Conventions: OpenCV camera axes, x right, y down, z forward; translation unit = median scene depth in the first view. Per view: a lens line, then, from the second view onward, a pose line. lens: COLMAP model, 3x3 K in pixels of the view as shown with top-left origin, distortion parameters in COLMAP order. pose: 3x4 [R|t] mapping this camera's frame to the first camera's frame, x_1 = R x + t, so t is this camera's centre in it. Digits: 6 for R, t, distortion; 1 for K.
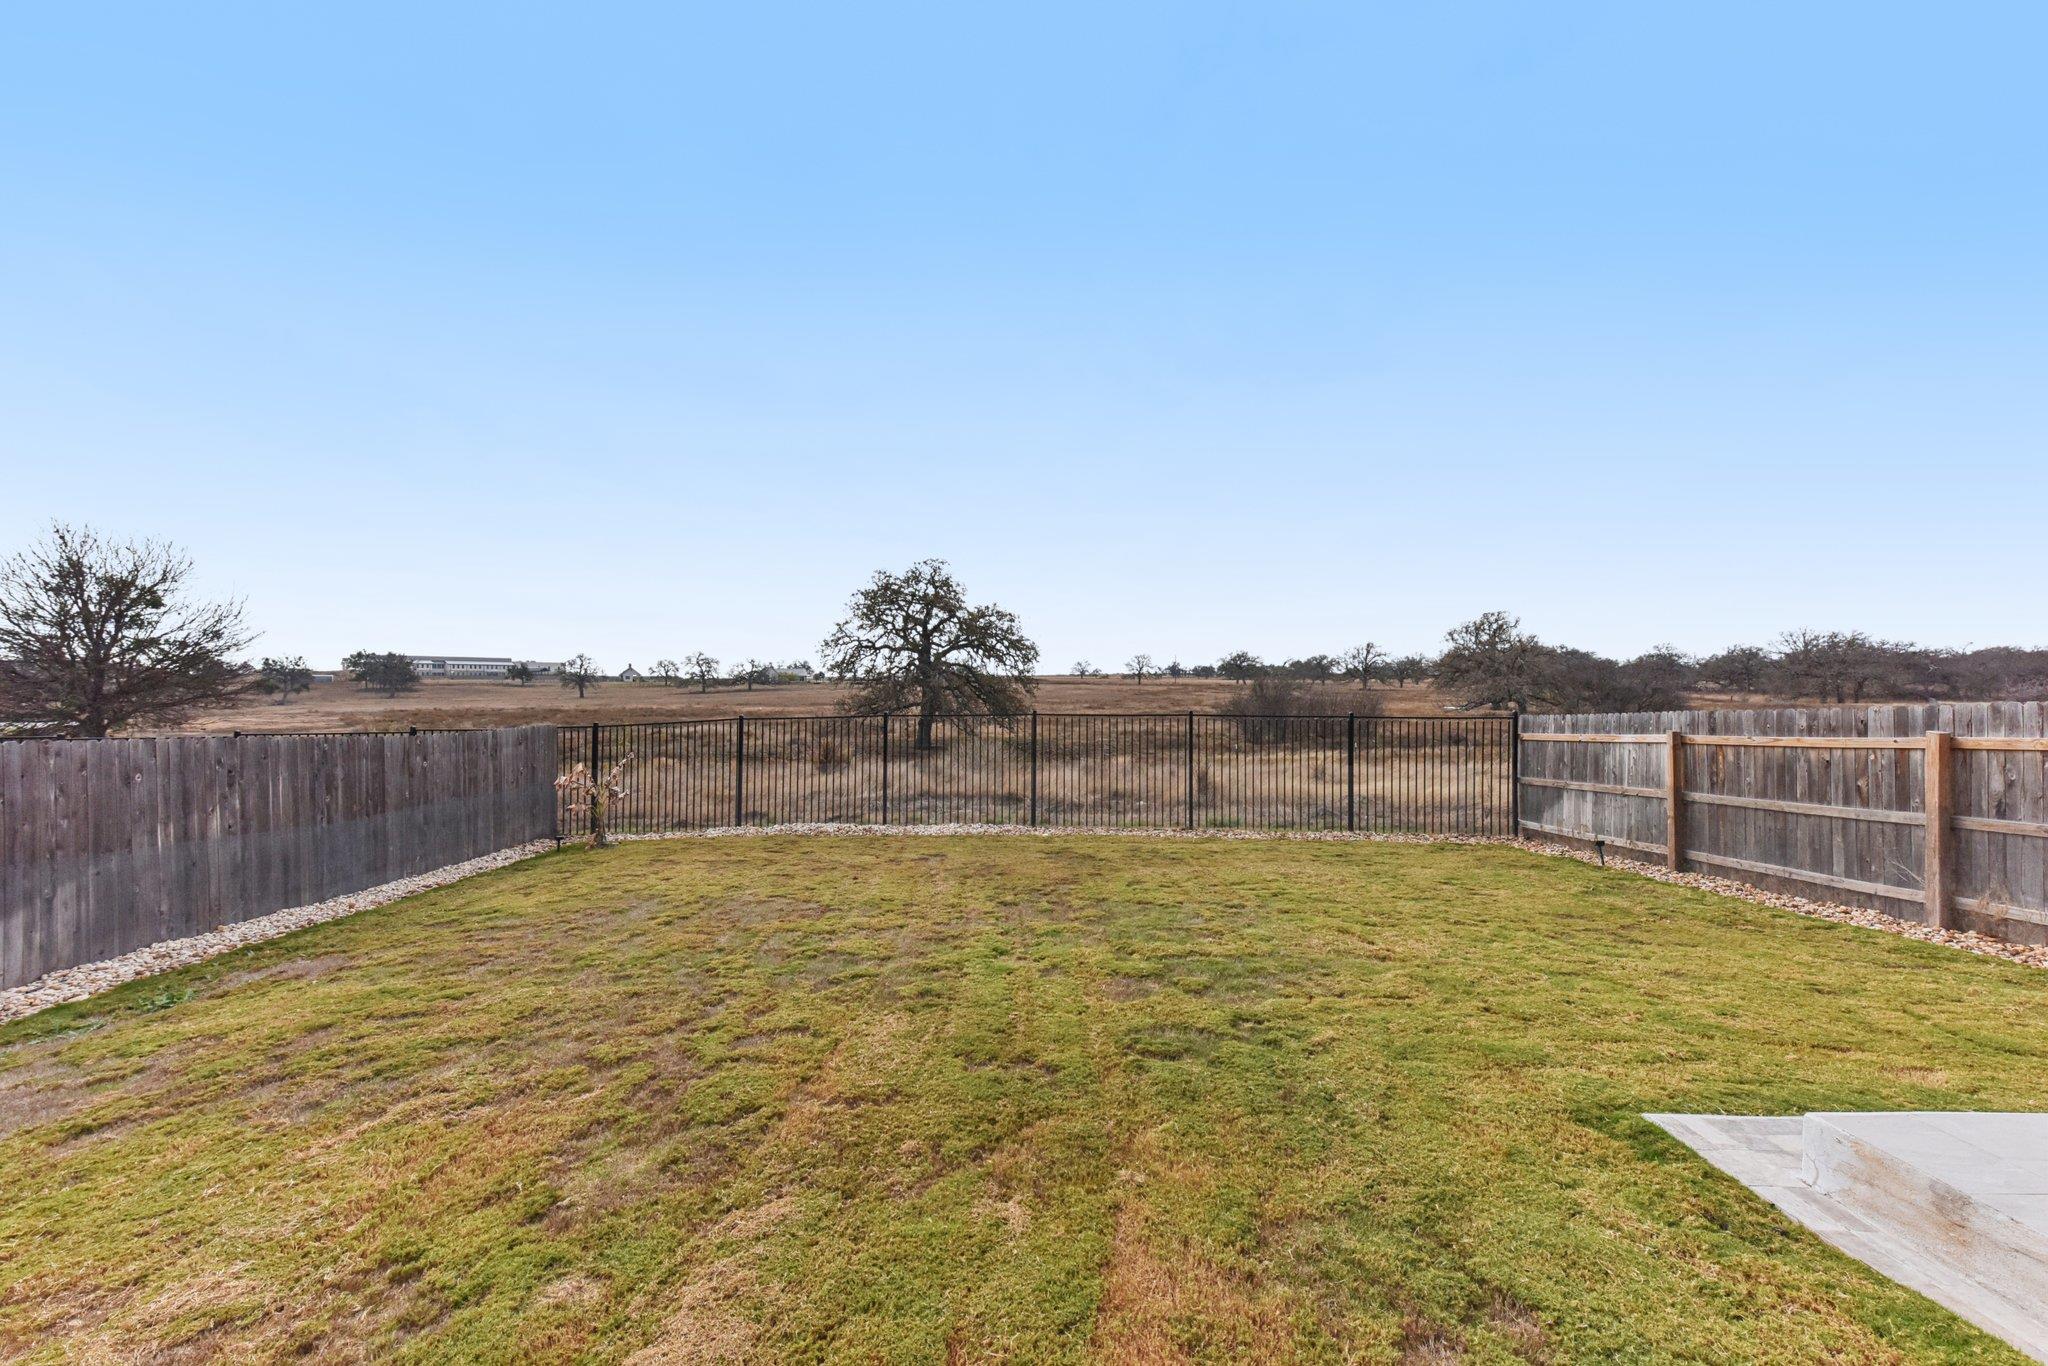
lens RADIAL K [[798.7, 0, 1034.0], [0, 798.7, 689.5], [0, 0, 1]] dist [0.025631, -0.000299]
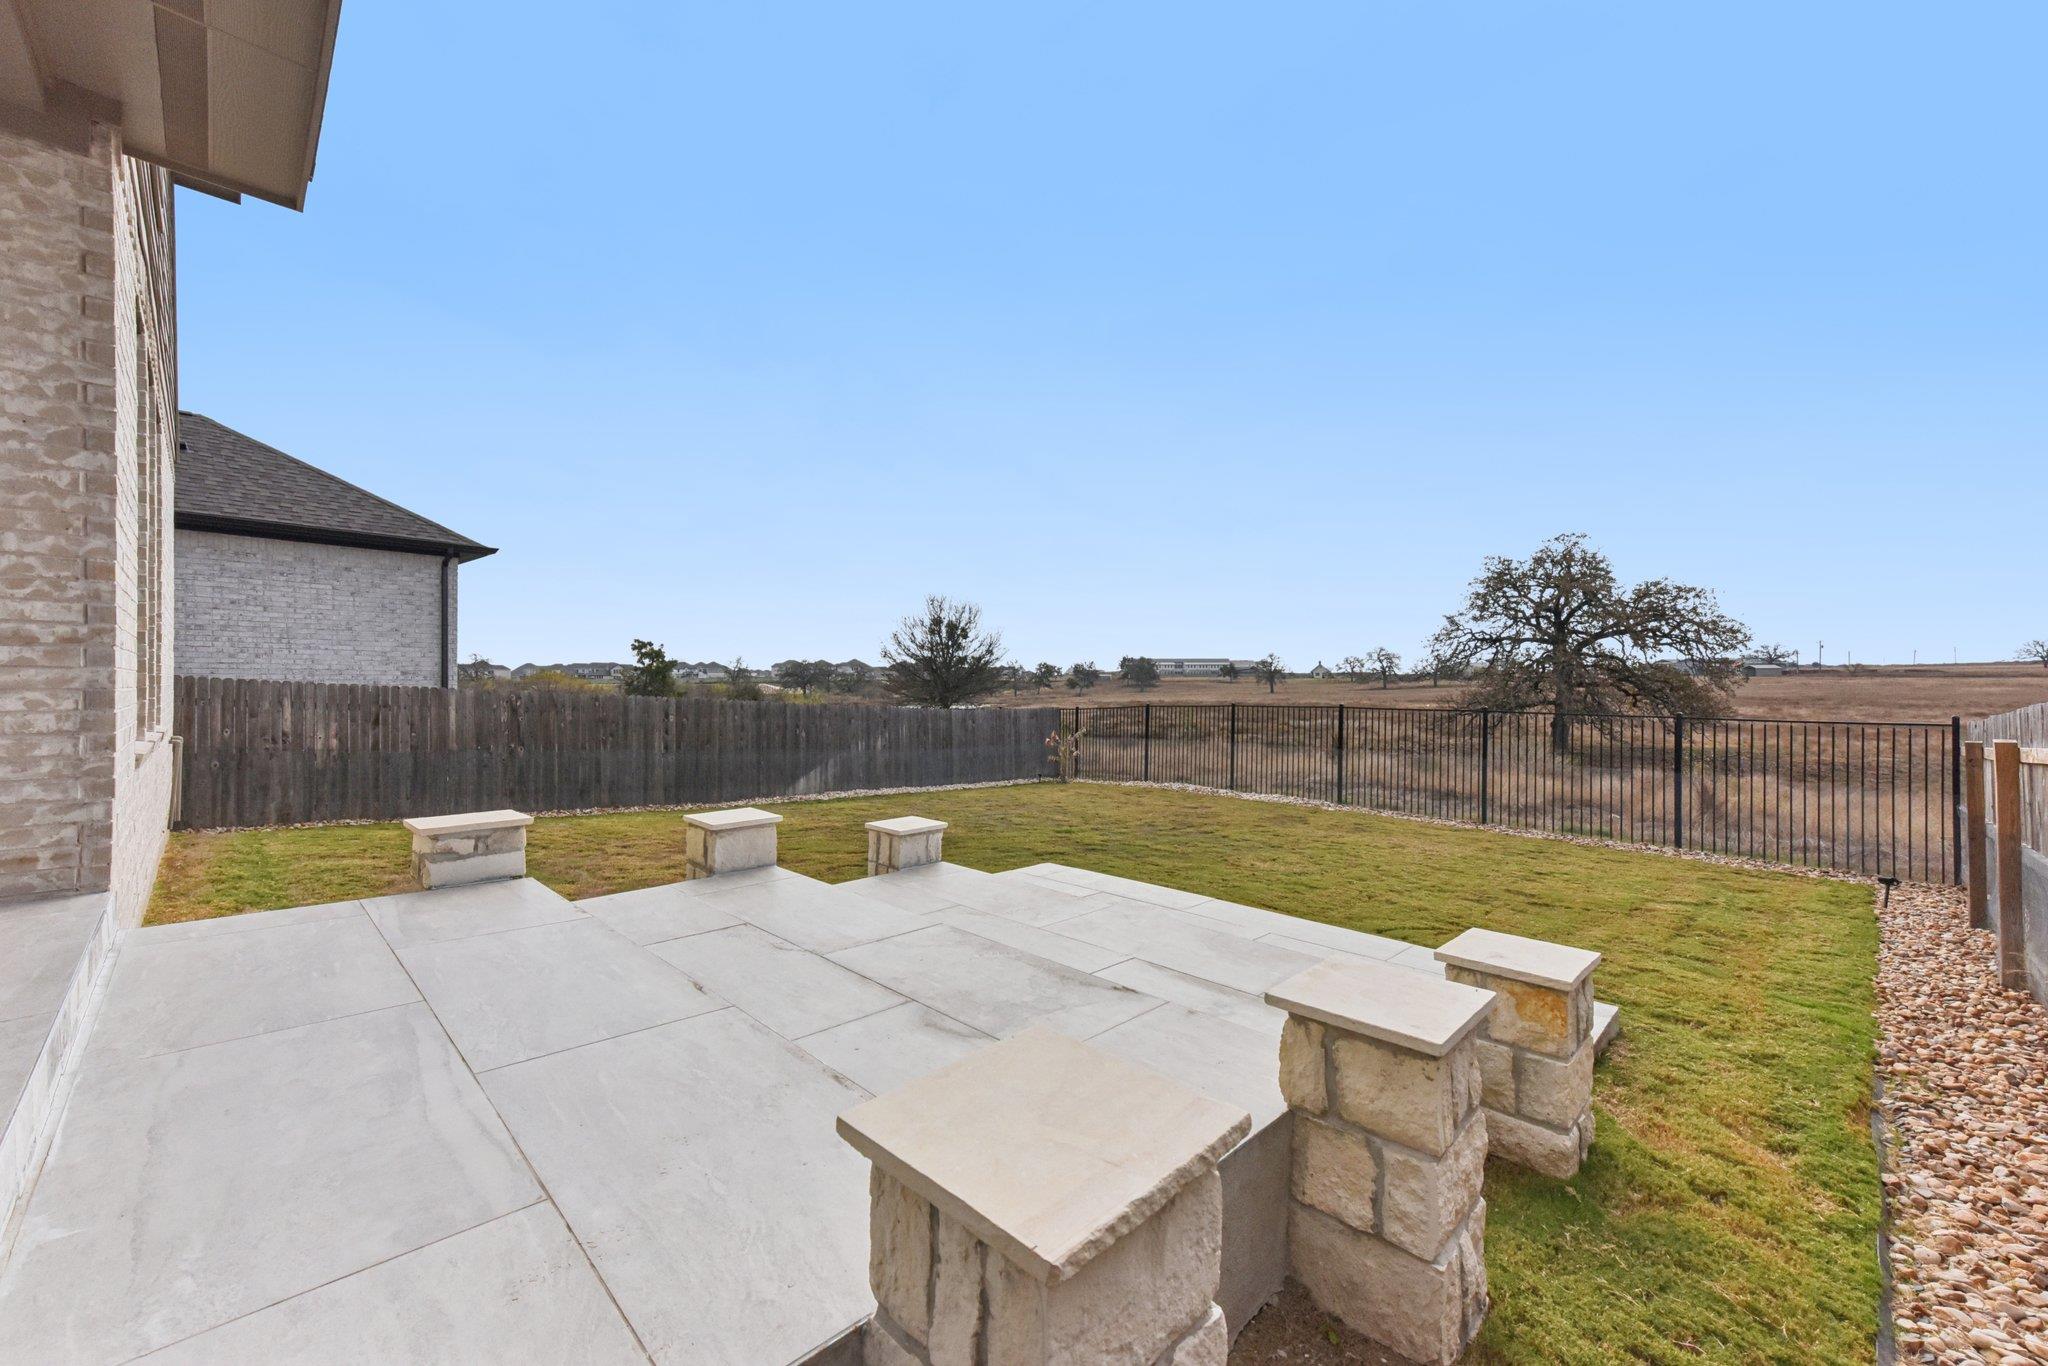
lens RADIAL K [[798.7, 0, 1011.6], [0, 798.7, 688.8], [0, 0, 1]] dist [0.025631, -0.000299]
pose [[0.655645, 0.005378, -0.755050, 0.138600], [-0.002180, 0.999984, 0.005230, -0.000060], [0.755066, -0.001783, 0.655647, -0.026790]]
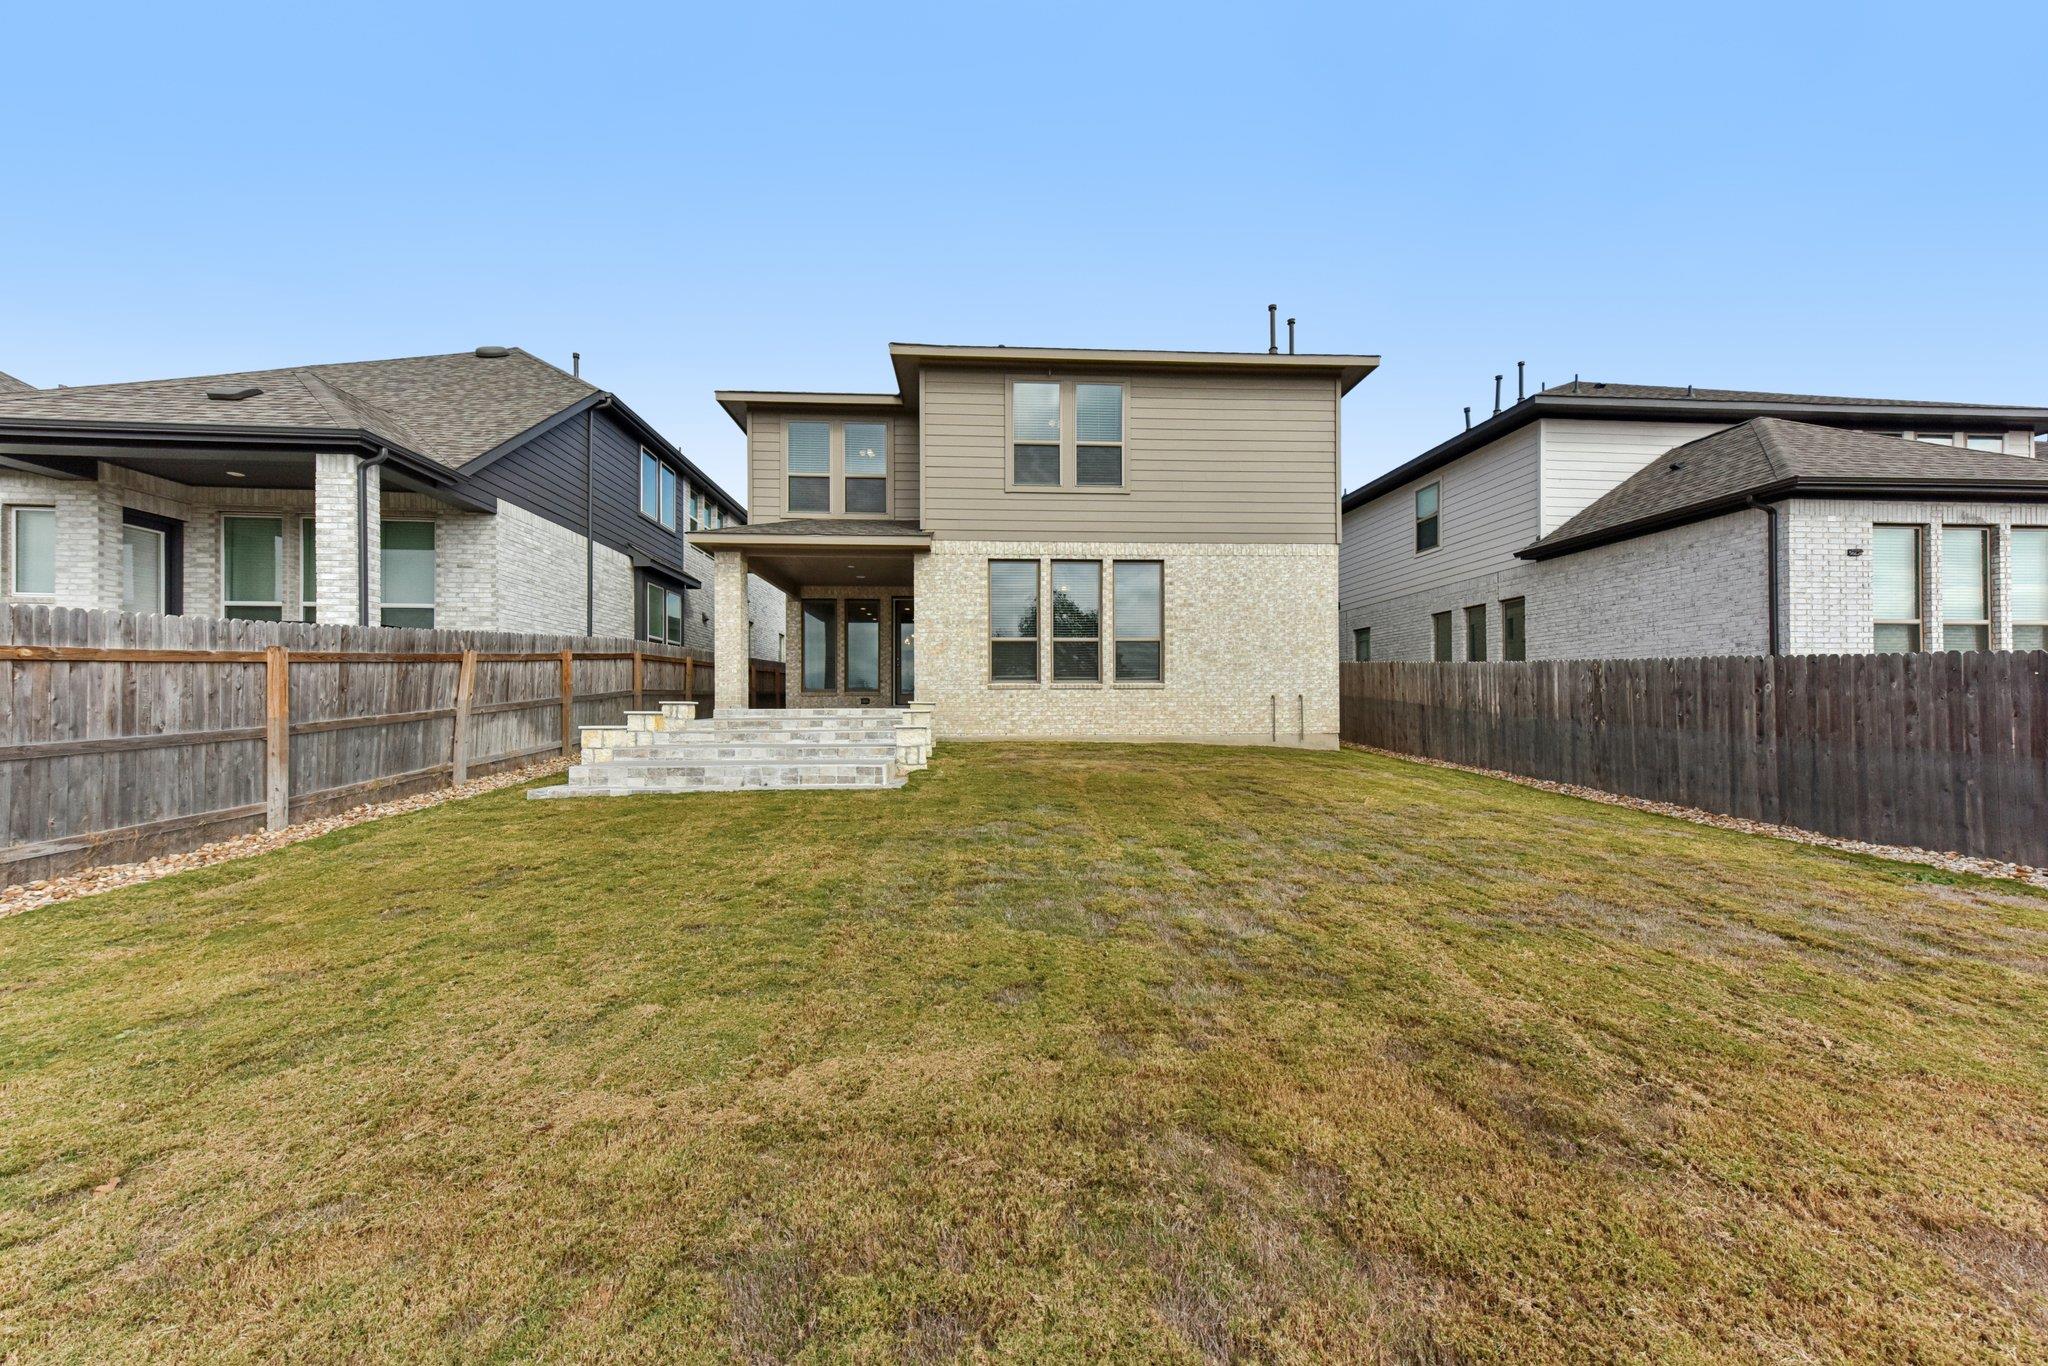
lens RADIAL K [[798.7, 0, 1029.3], [0, 798.7, 701.1], [0, 0, 1]] dist [0.025631, -0.000299]
pose [[-0.999928, 0.005497, -0.010625, 0.019919], [0.005693, 0.999813, -0.018467, 0.016794], [0.010521, -0.018526, -0.999773, 0.239612]]
